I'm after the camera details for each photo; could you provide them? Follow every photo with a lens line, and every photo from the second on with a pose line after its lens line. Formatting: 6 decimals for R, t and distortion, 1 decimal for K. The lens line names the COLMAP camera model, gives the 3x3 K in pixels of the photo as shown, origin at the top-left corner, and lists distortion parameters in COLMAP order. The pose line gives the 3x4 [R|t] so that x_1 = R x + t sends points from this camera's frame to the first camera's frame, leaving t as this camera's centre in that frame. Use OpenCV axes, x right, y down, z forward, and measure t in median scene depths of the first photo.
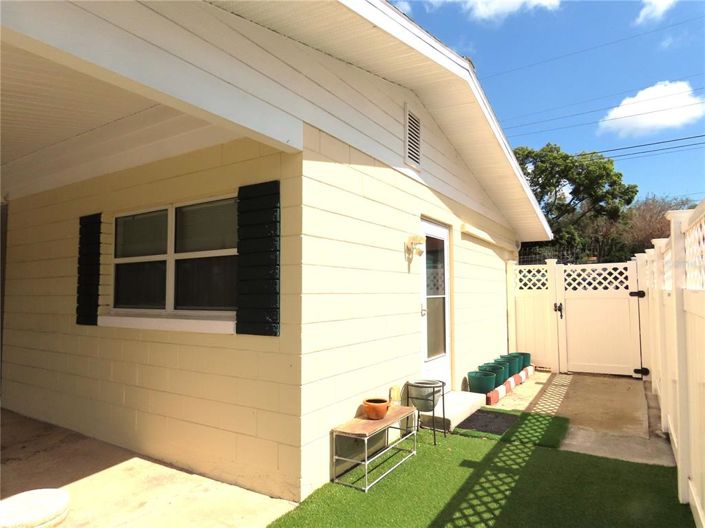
lens RADIAL K [[443.9, 0, 352.5], [0, 443.9, 264.0], [0, 0, 1]] dist [-0.009339, -0.001427]
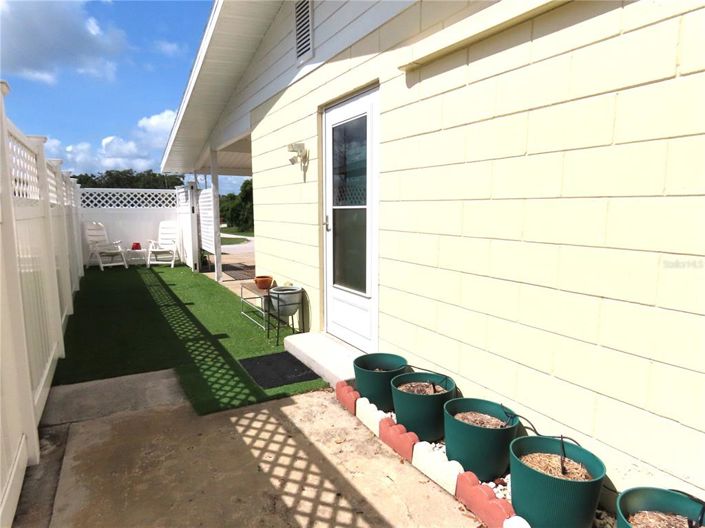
lens RADIAL K [[443.9, 0, 352.5], [0, 443.9, 264.0], [0, 0, 1]] dist [-0.009339, -0.001427]
pose [[-0.482714, 0.111758, -0.868618, 0.973276], [0.062311, 0.993694, 0.093222, 0.117245], [0.873559, -0.009125, -0.486633, 1.619303]]
